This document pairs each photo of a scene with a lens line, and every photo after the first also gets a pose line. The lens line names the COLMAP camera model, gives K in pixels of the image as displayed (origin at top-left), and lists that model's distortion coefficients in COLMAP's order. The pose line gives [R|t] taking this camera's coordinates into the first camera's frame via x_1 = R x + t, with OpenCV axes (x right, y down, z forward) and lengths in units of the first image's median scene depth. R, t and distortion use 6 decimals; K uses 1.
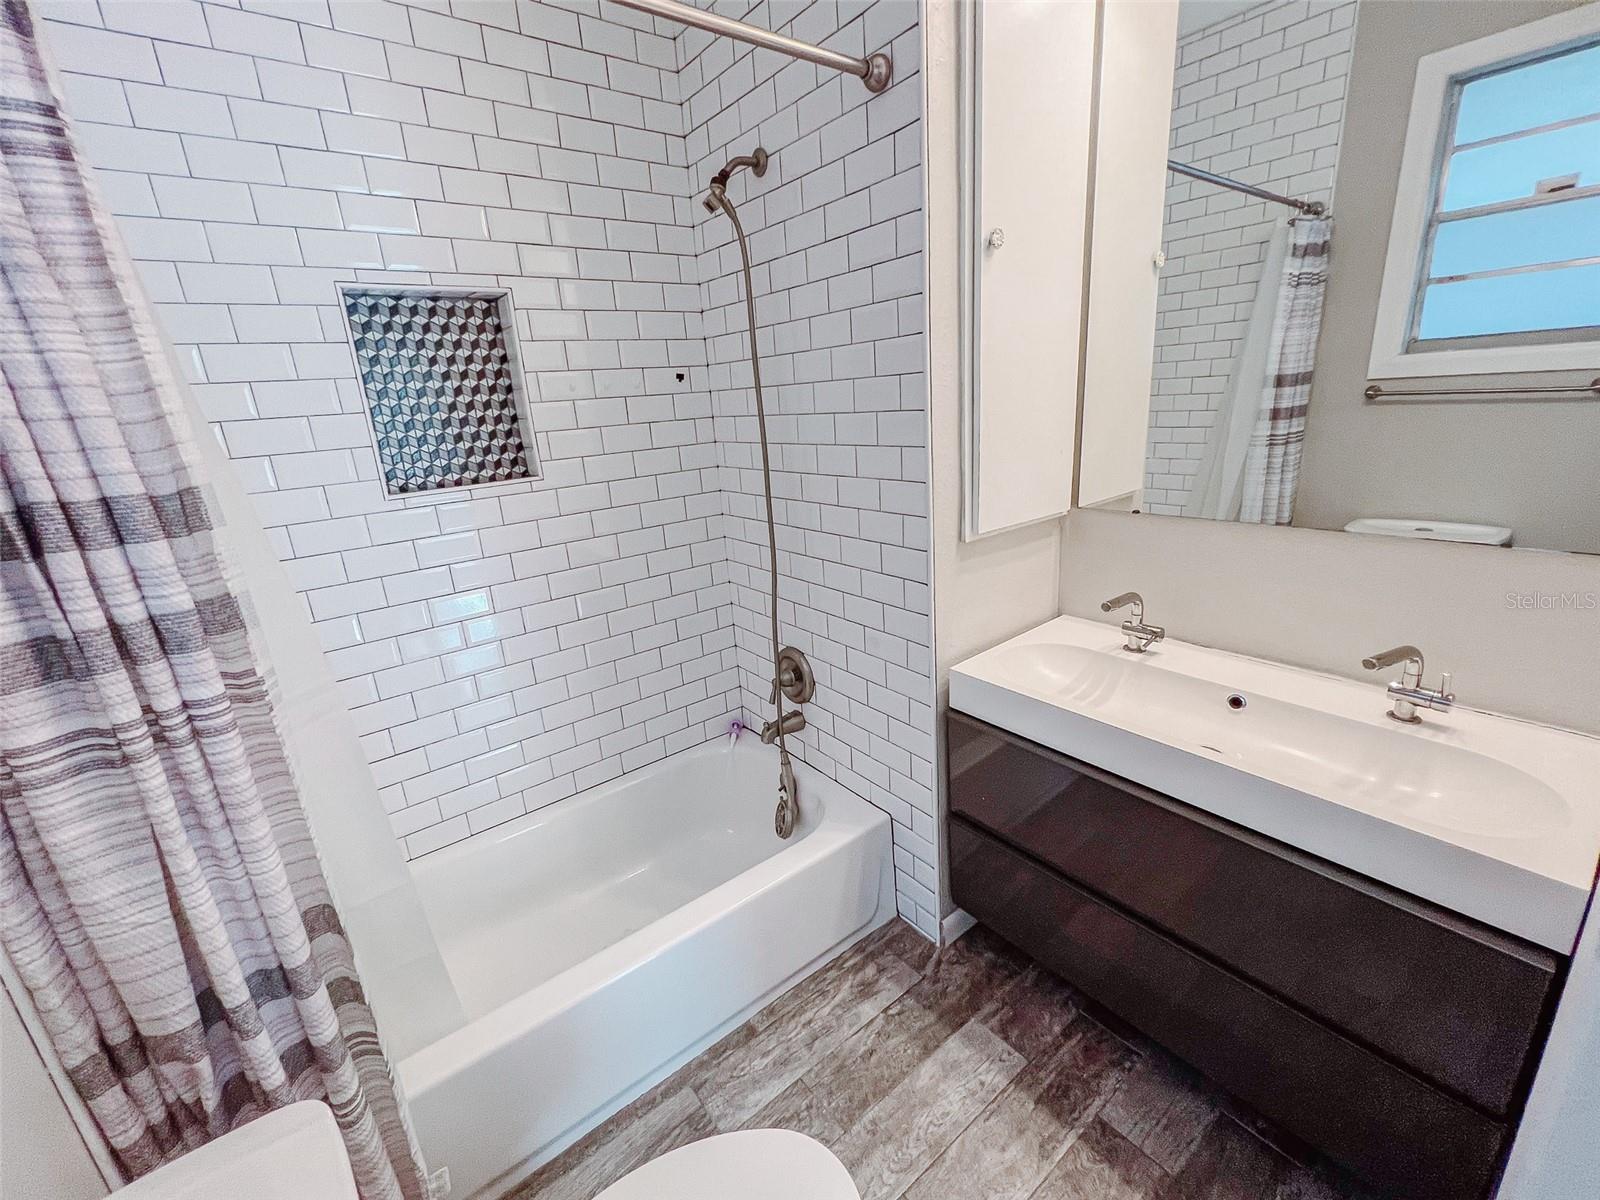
lens RADIAL K [[644.9, 0, 791.9], [0, 644.9, 596.0], [0, 0, 1]] dist [0.001593, 0.000350]
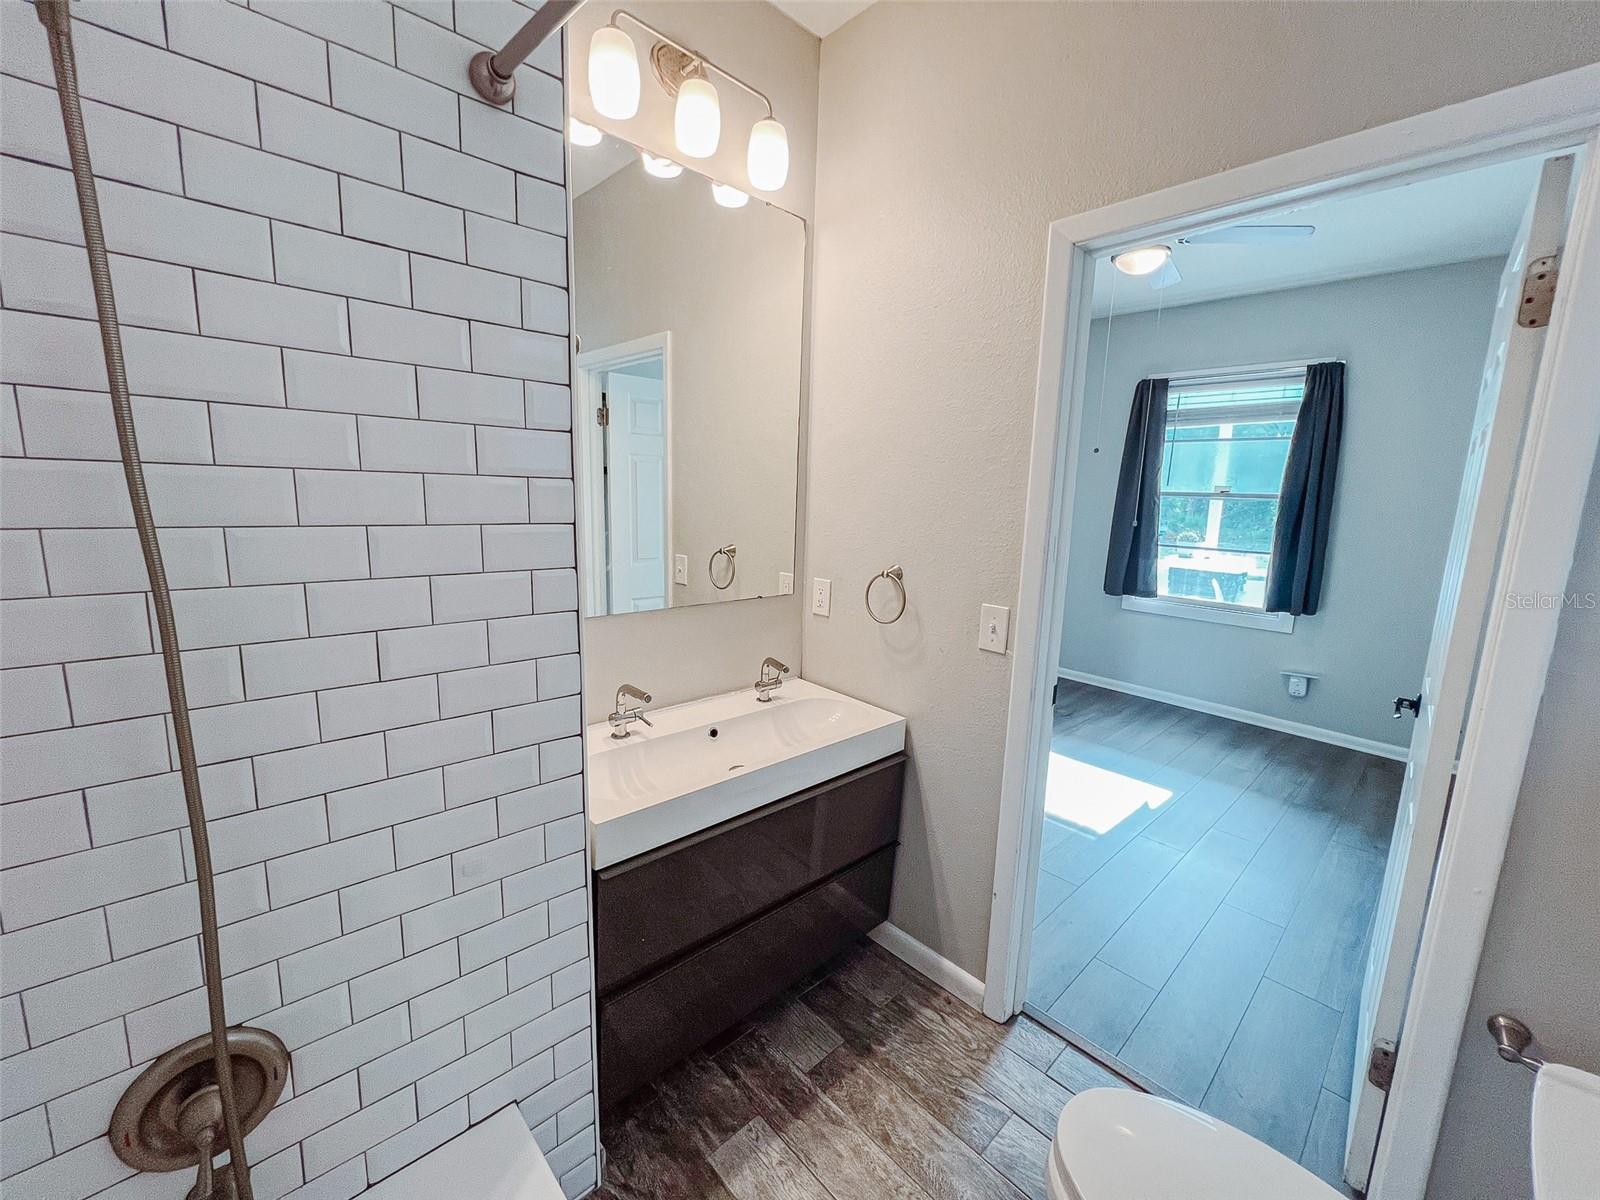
lens RADIAL K [[644.9, 0, 786.7], [0, 644.9, 599.3], [0, 0, 1]] dist [0.001593, 0.000350]
pose [[-0.072613, -0.106312, 0.991678, -0.623439], [0.259848, 0.957947, 0.121723, -0.223341], [-0.962916, 0.266524, -0.041934, 0.788590]]
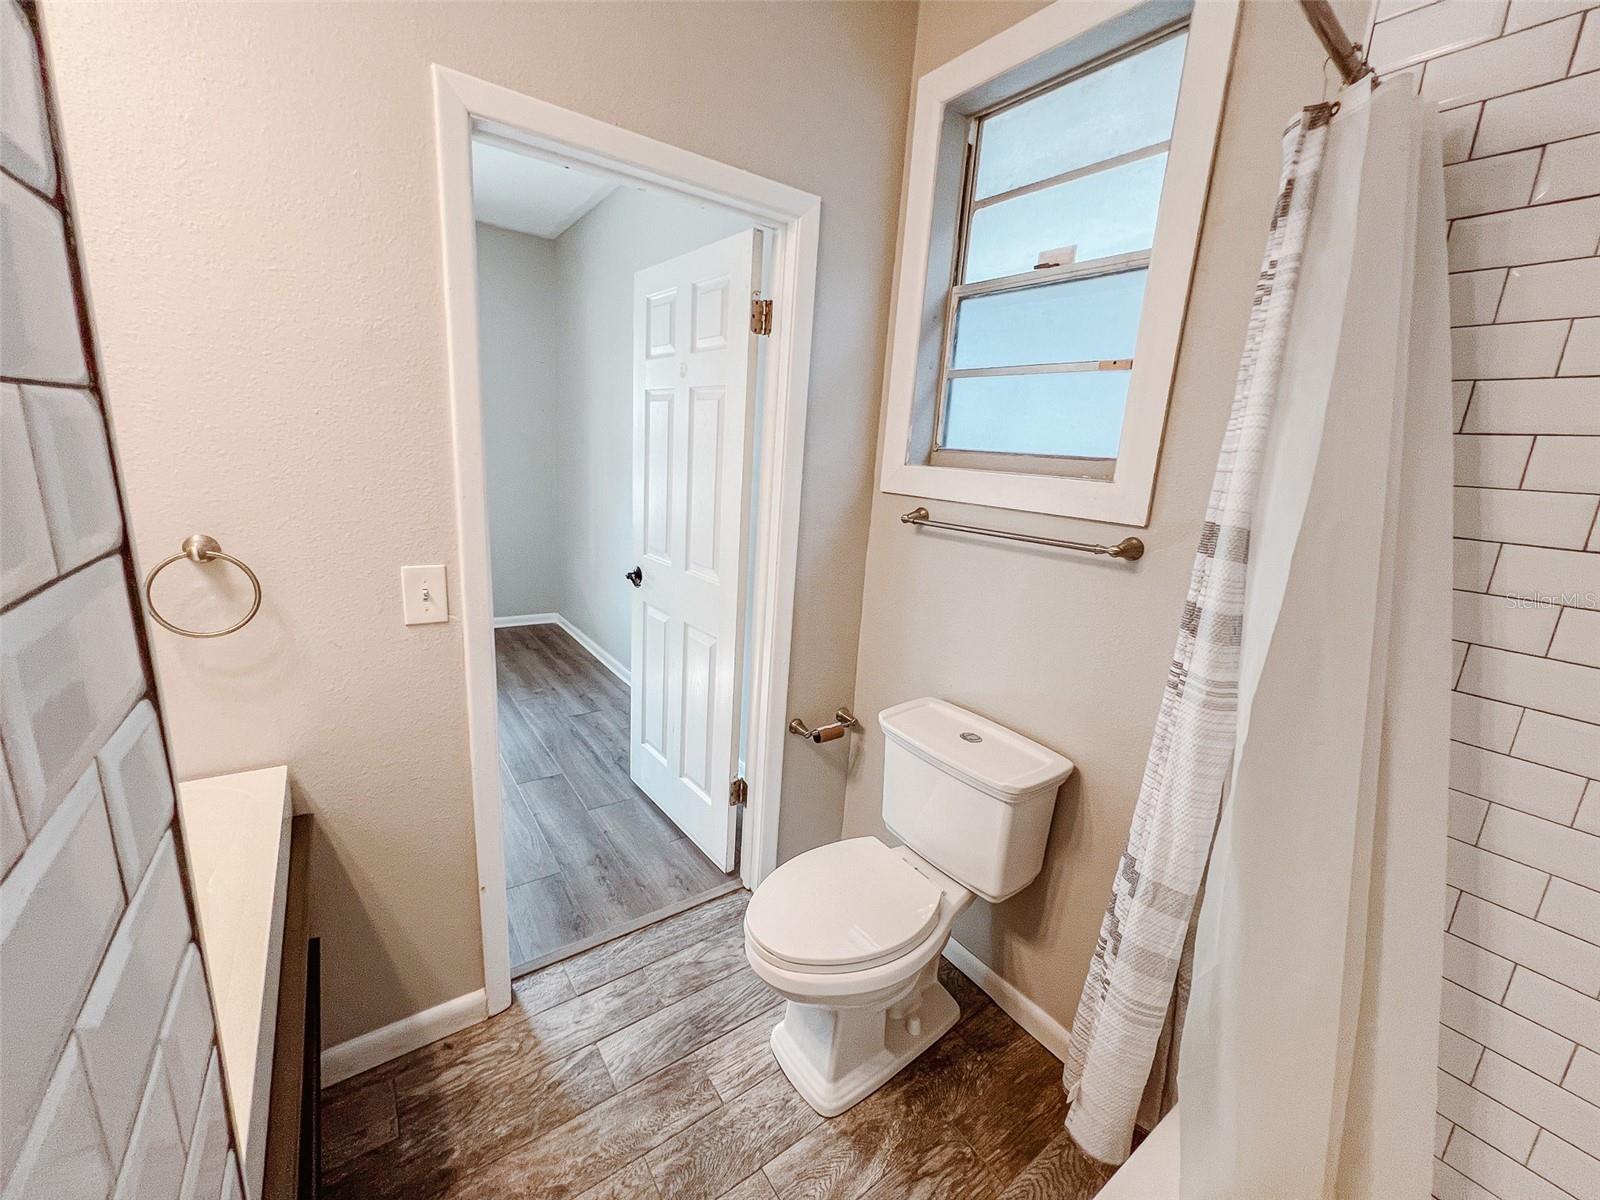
lens RADIAL K [[644.9, 0, 797.4], [0, 644.9, 599.7], [0, 0, 1]] dist [0.001593, 0.000350]
pose [[-0.998593, -0.010808, 0.051908, -0.057599], [0.016318, 0.868837, 0.494829, -0.379816], [-0.050448, 0.494980, -0.867439, 1.182501]]
